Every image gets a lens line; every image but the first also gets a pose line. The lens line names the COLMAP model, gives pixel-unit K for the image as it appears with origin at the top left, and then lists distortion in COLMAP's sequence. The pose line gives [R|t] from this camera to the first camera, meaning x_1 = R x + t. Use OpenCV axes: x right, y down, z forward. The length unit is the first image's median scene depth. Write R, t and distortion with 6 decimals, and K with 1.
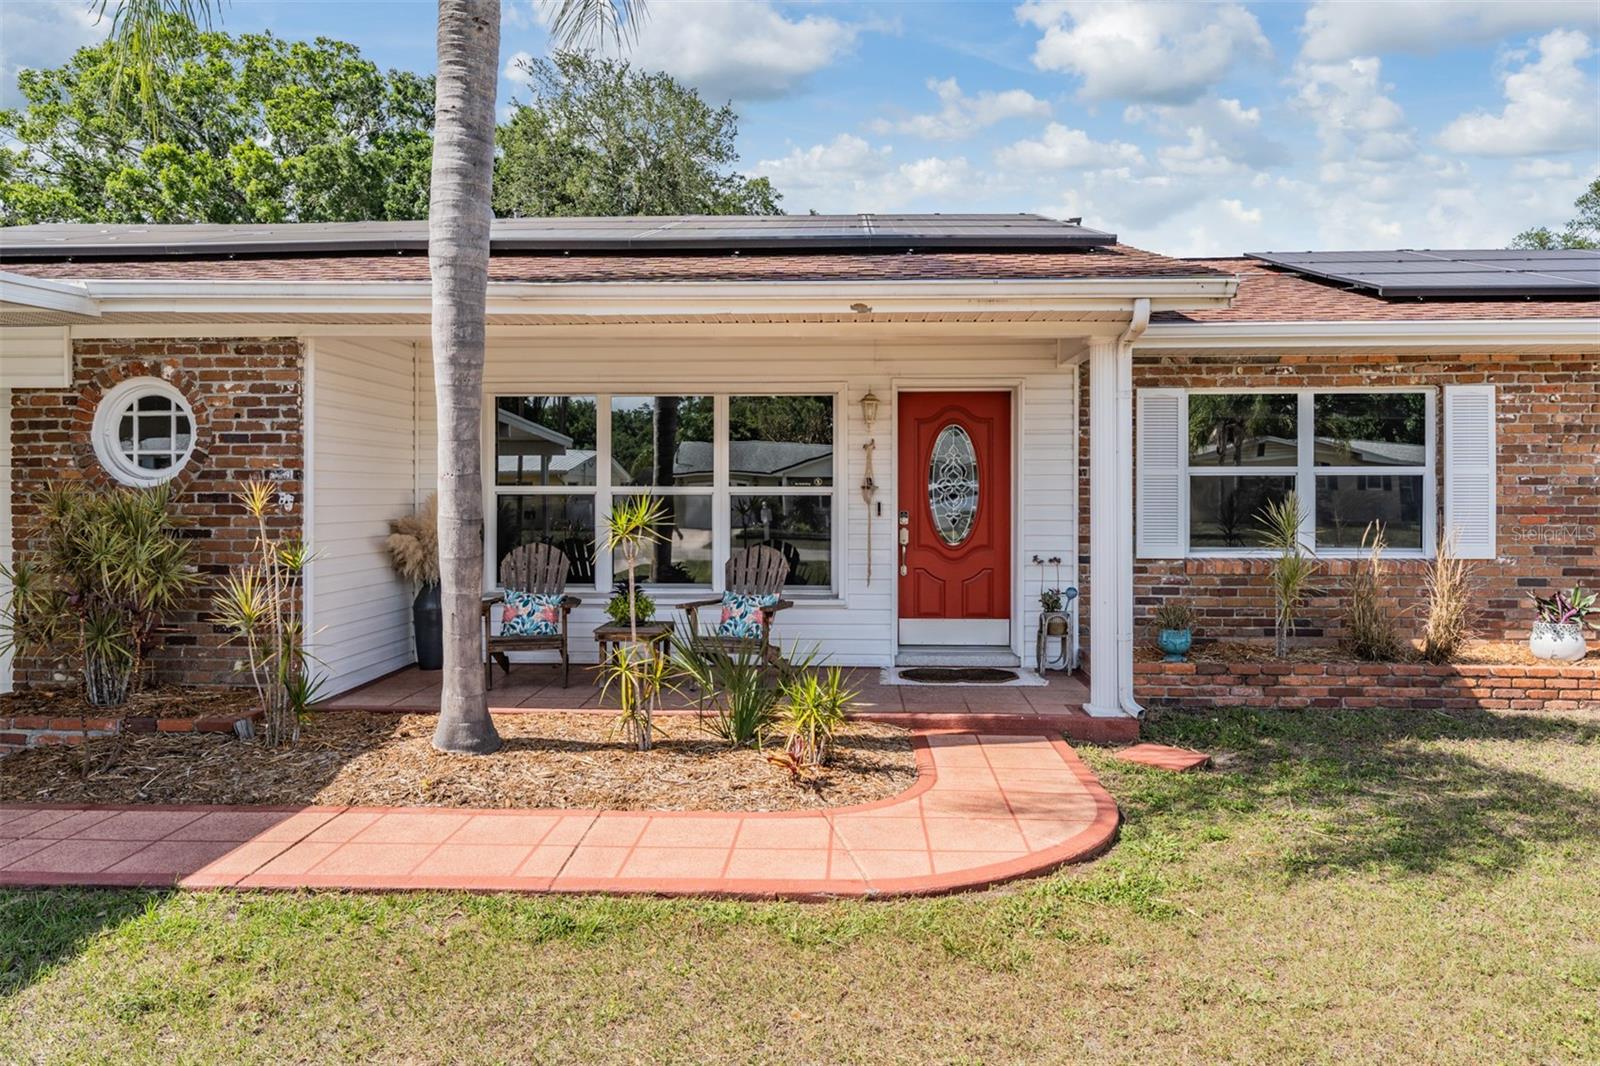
lens RADIAL K [[1004.8, 0, 797.6], [0, 1004.8, 488.7], [0, 0, 1]] dist [-0.000735, 0.001636]
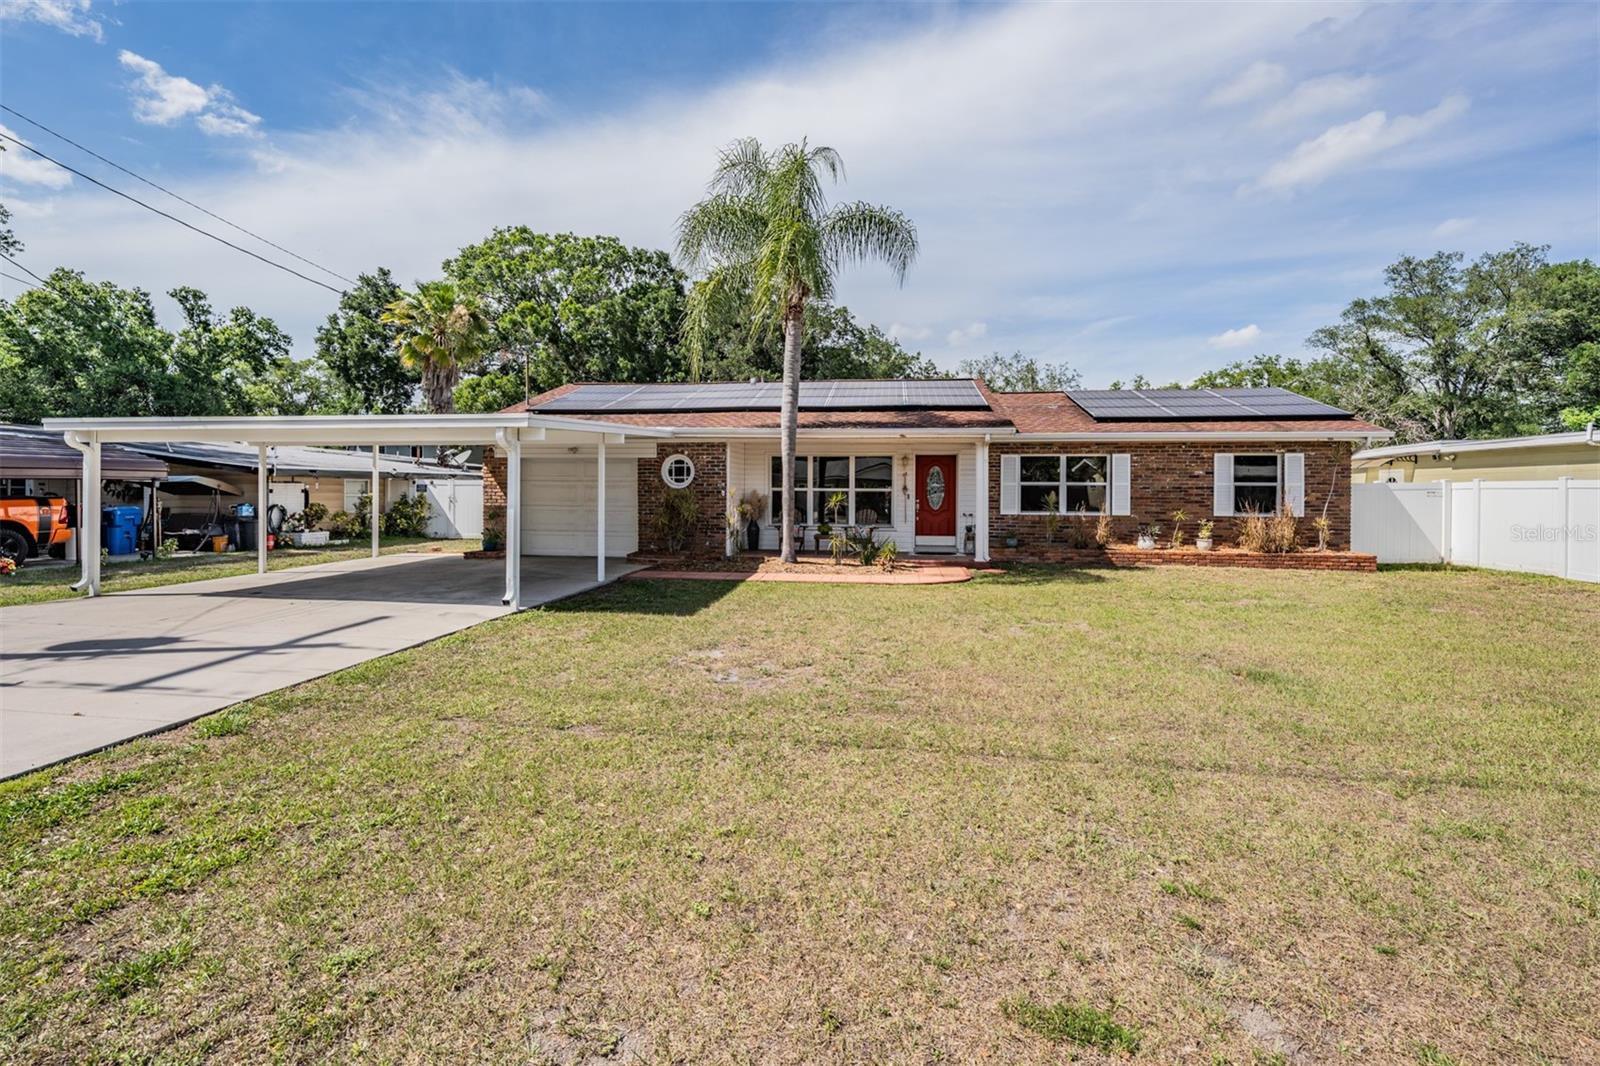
lens RADIAL K [[689.0, 0, 795.8], [0, 689.0, 490.9], [0, 0, 1]] dist [0.000031, 0.000053]
pose [[0.996107, 0.004497, -0.088035, -0.067392], [-0.003855, 0.999965, 0.007463, -0.009730], [0.088065, -0.007095, 0.996089, -1.001067]]
